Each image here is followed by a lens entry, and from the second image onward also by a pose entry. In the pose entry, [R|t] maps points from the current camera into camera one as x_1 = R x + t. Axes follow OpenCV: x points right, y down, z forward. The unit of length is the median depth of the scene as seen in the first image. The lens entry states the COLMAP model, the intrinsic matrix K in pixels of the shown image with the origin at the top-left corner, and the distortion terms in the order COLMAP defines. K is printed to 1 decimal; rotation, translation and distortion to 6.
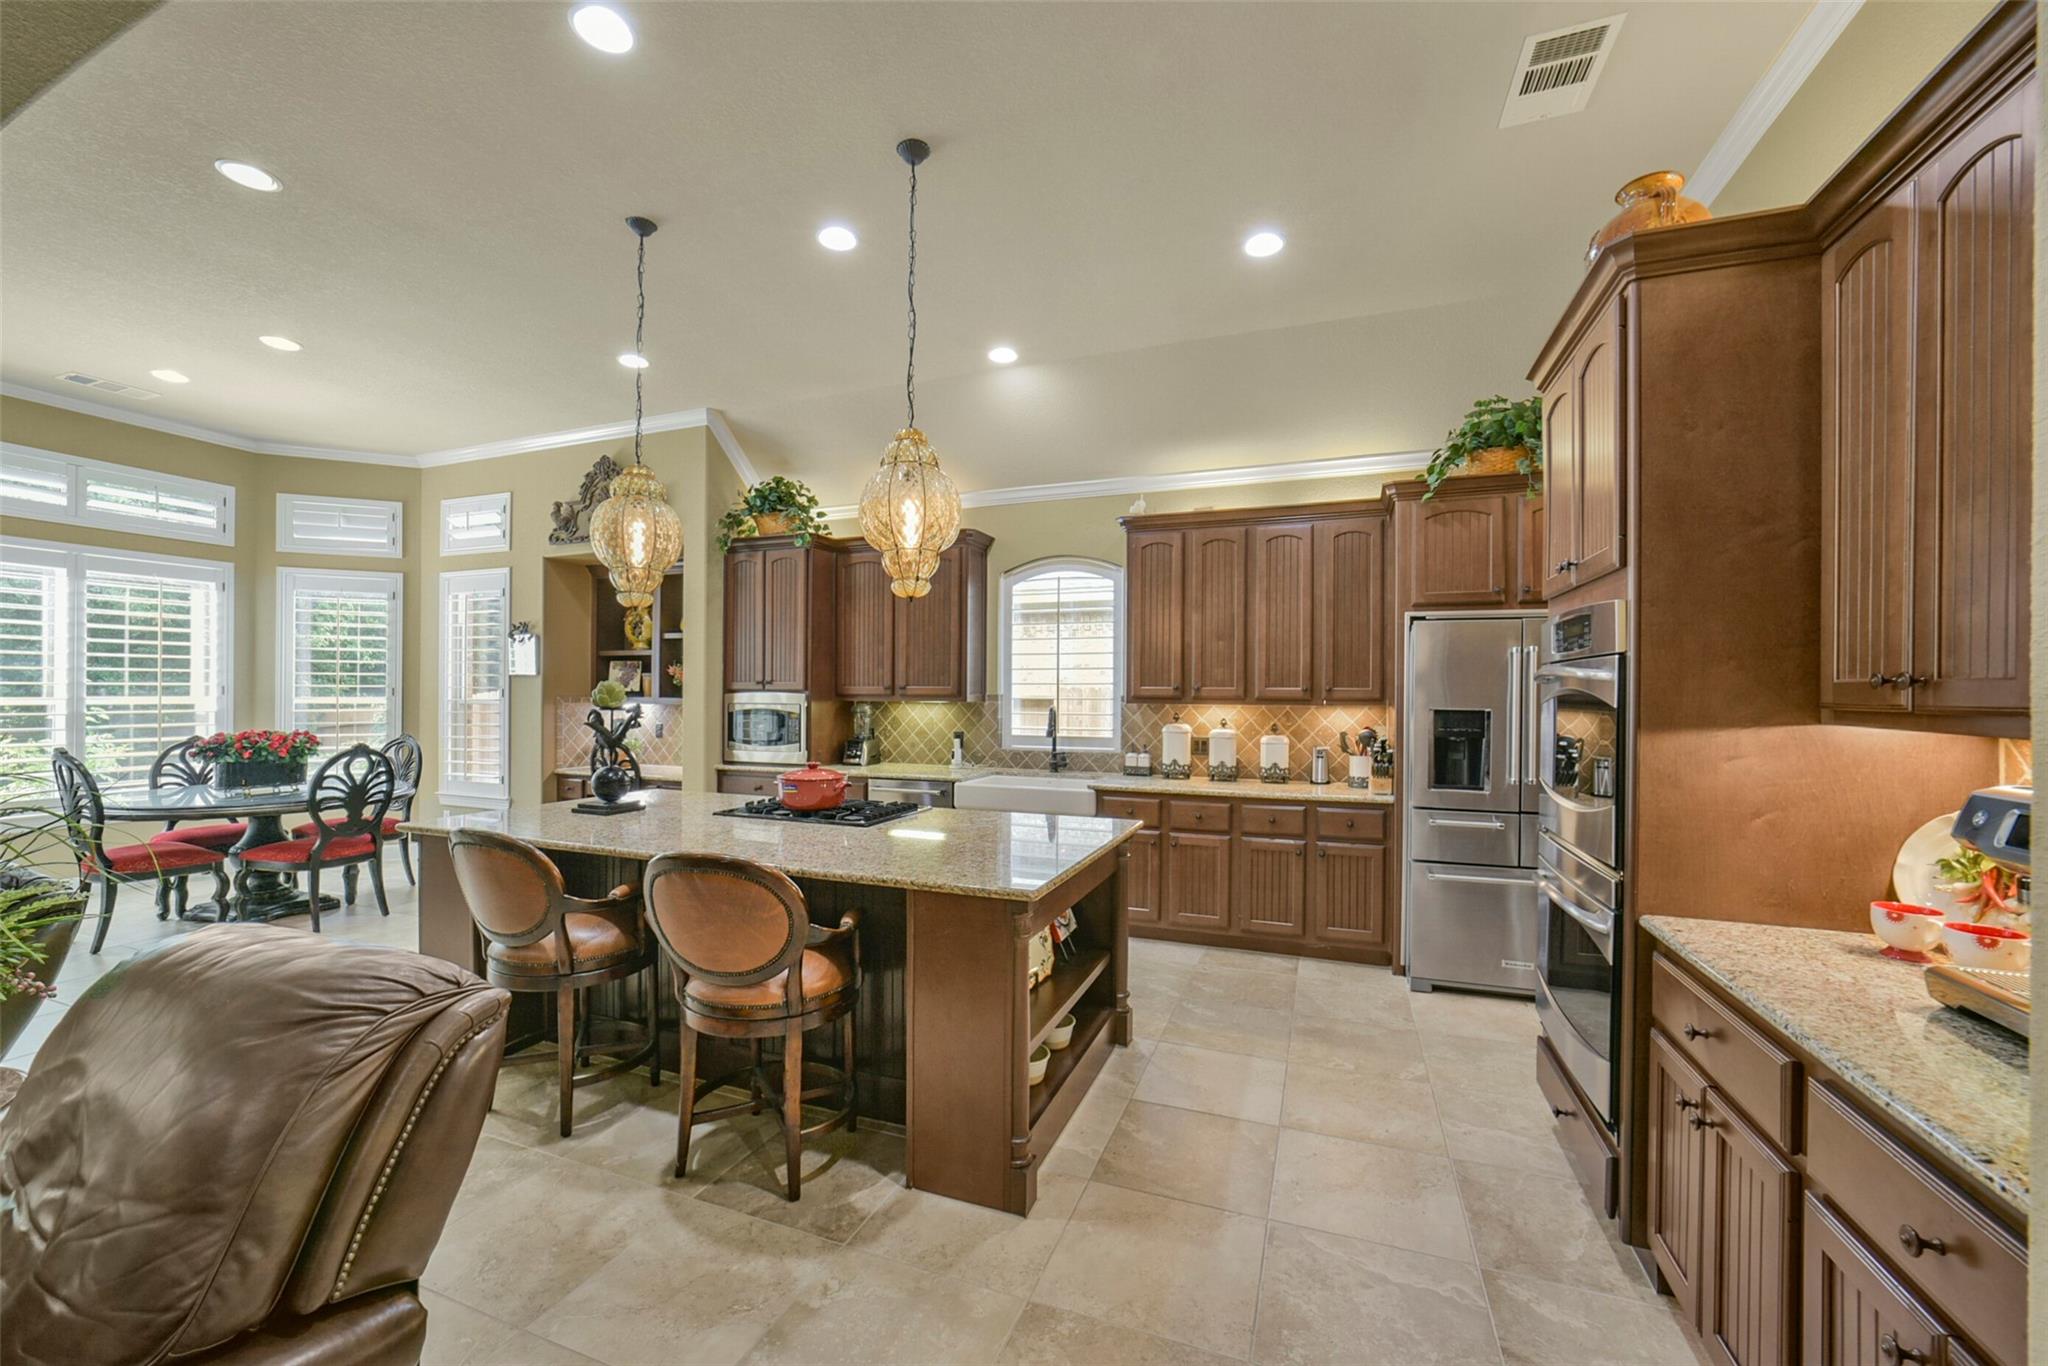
lens RADIAL K [[786.8, 0, 1022.8], [0, 786.8, 691.3], [0, 0, 1]] dist [-0.031117, -0.000047]
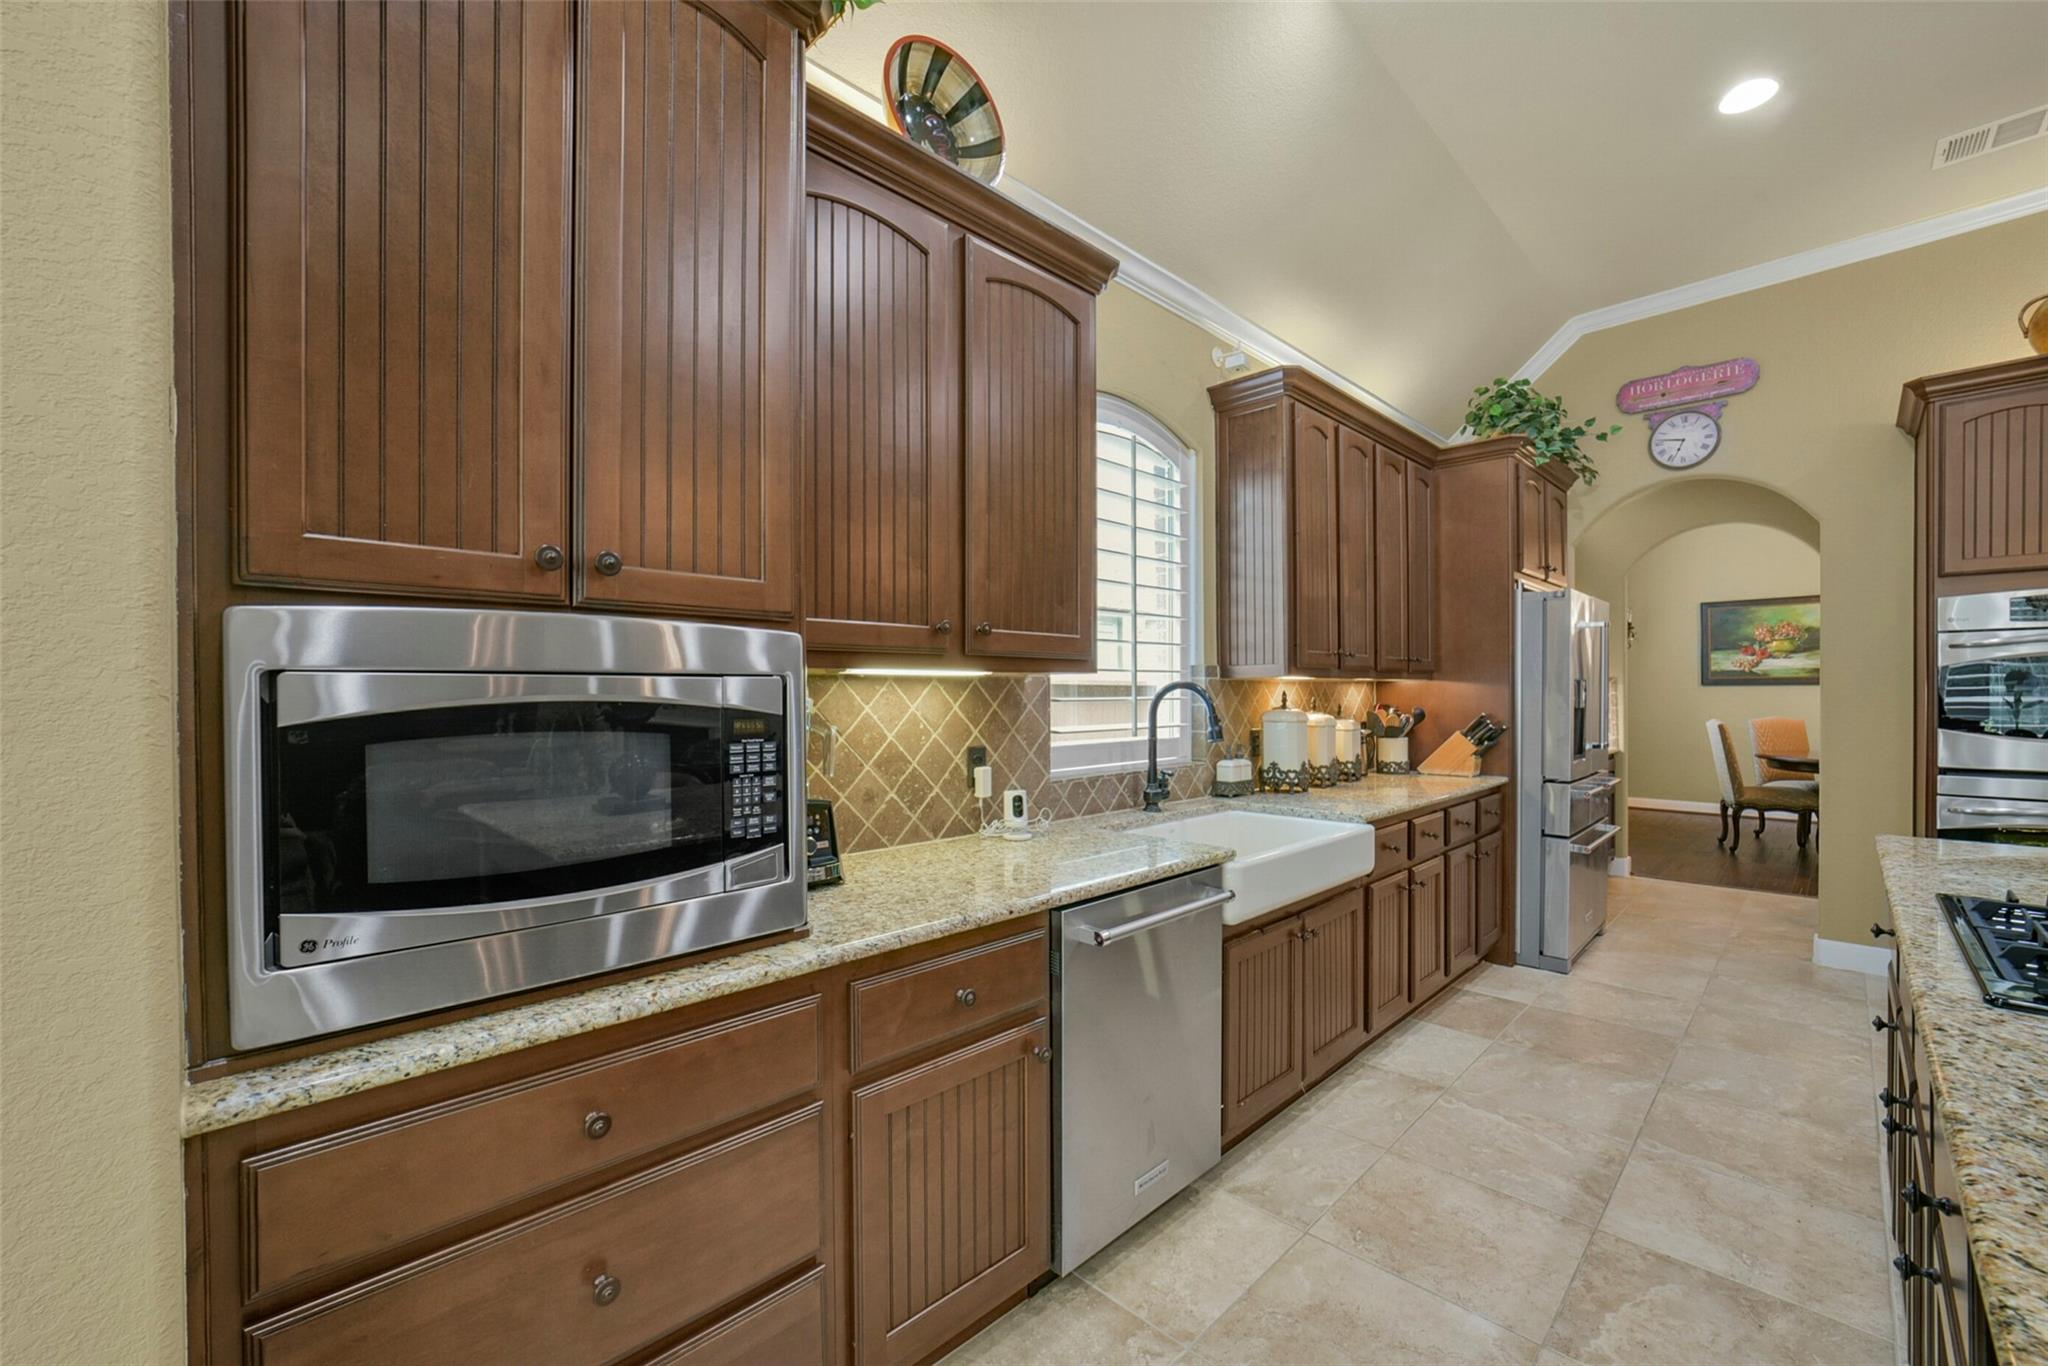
lens RADIAL K [[820.3, 0, 1014.8], [0, 820.3, 689.5], [0, 0, 1]] dist [-0.018635, -0.000260]
pose [[0.420305, -0.006271, 0.907361, -0.549993], [0.008736, 0.999958, 0.002864, 0.023563], [-0.907341, 0.006723, 0.420342, 0.961311]]
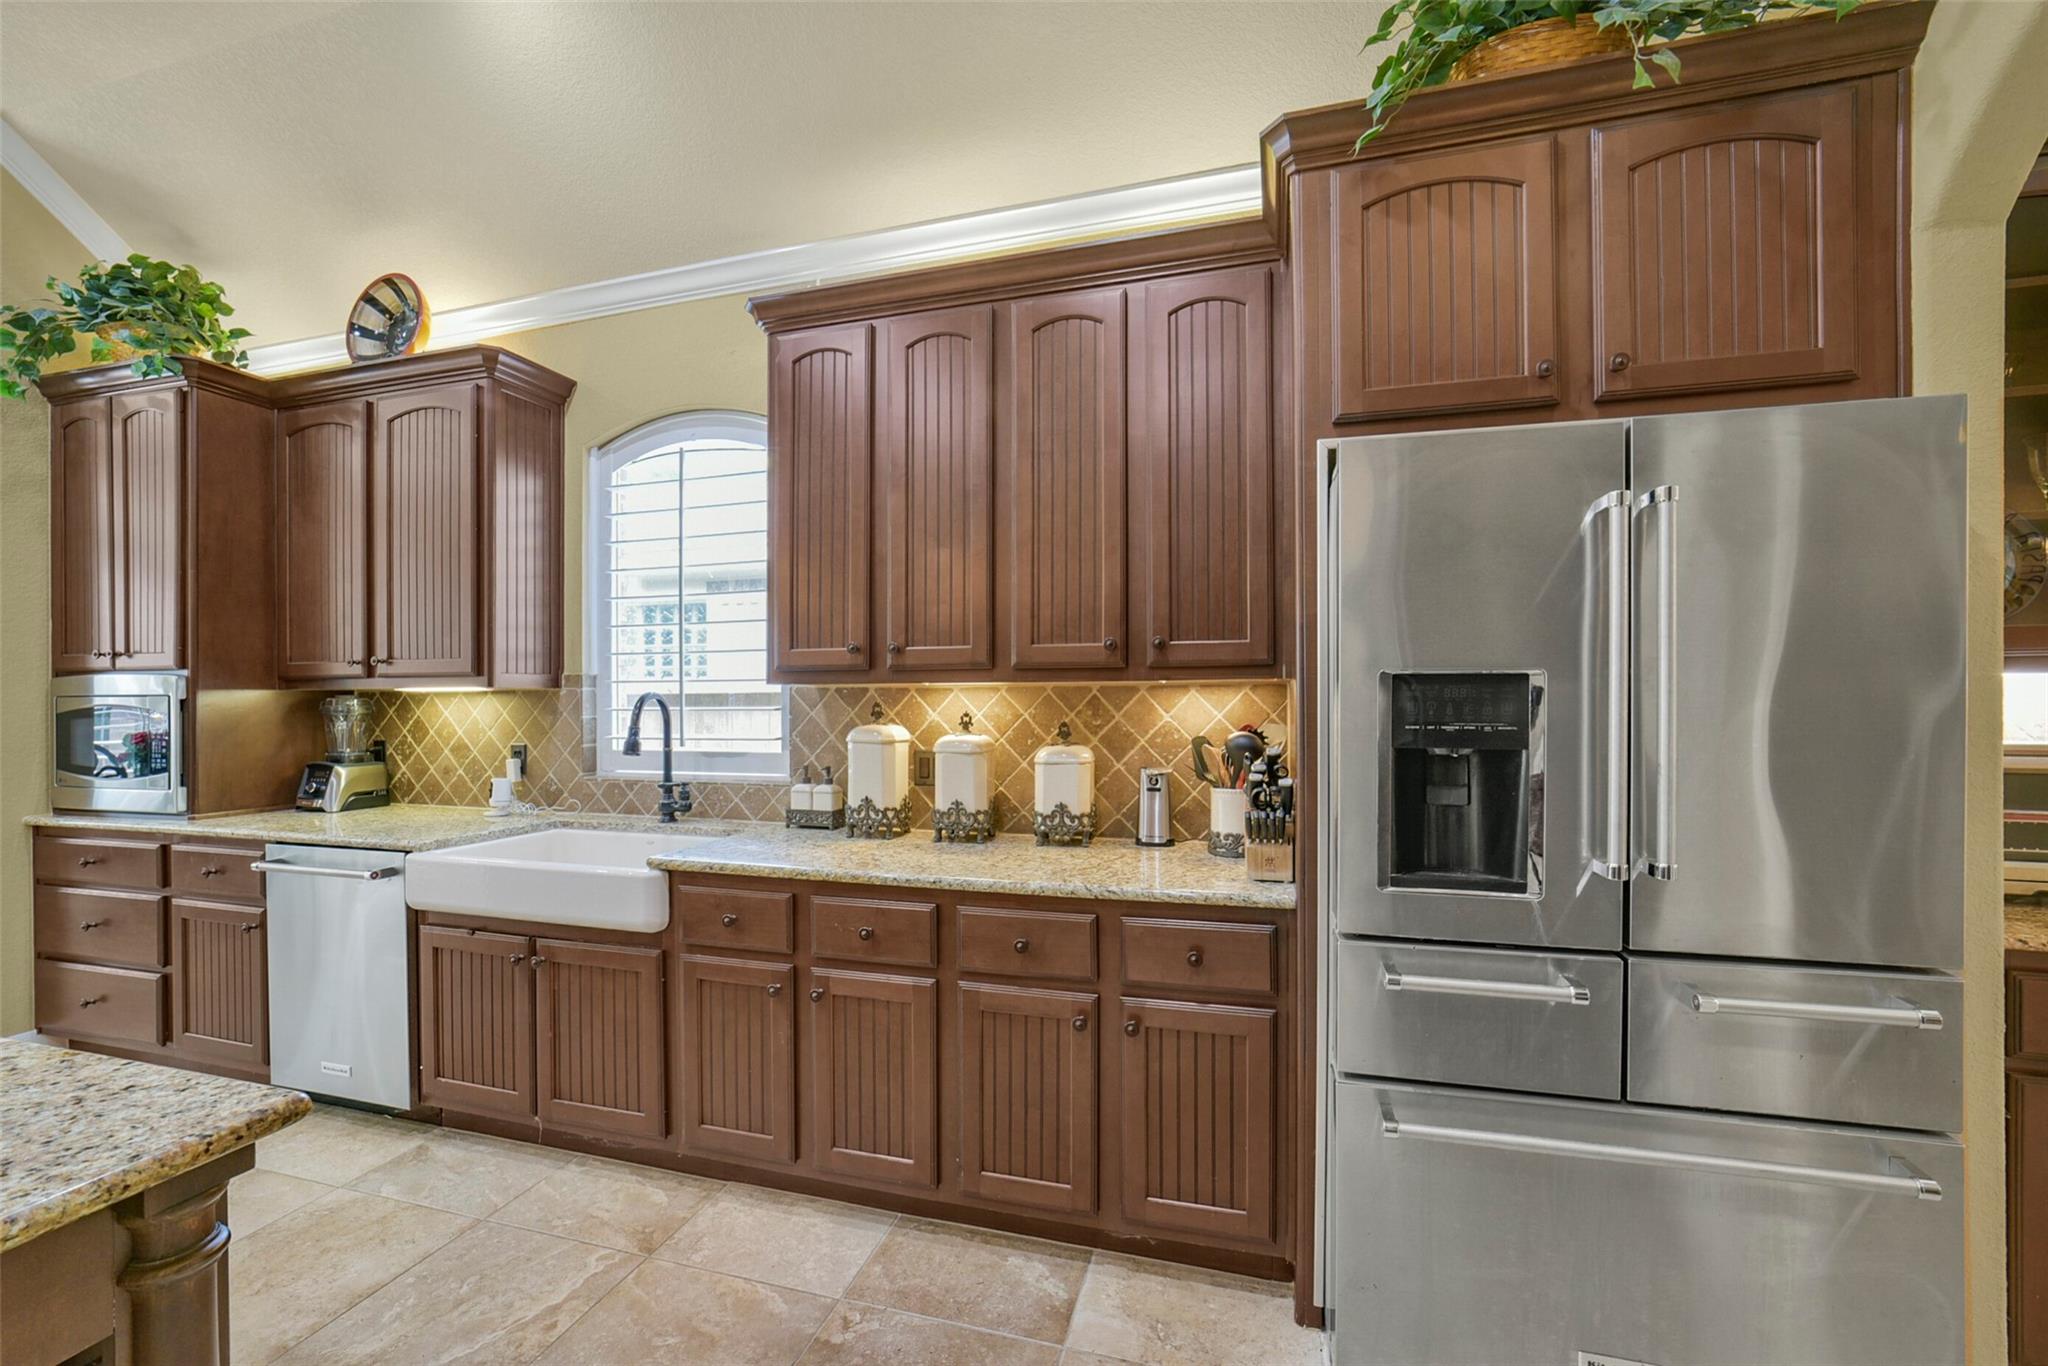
lens RADIAL K [[816.8, 0, 1020.8], [0, 816.8, 696.5], [0, 0, 1]] dist [-0.035039, 0.010842]
pose [[0.995707, -0.009222, 0.092096, 0.250651], [0.009338, 0.999956, -0.000824, 0.026008], [-0.092084, 0.001680, 0.995750, 0.503034]]
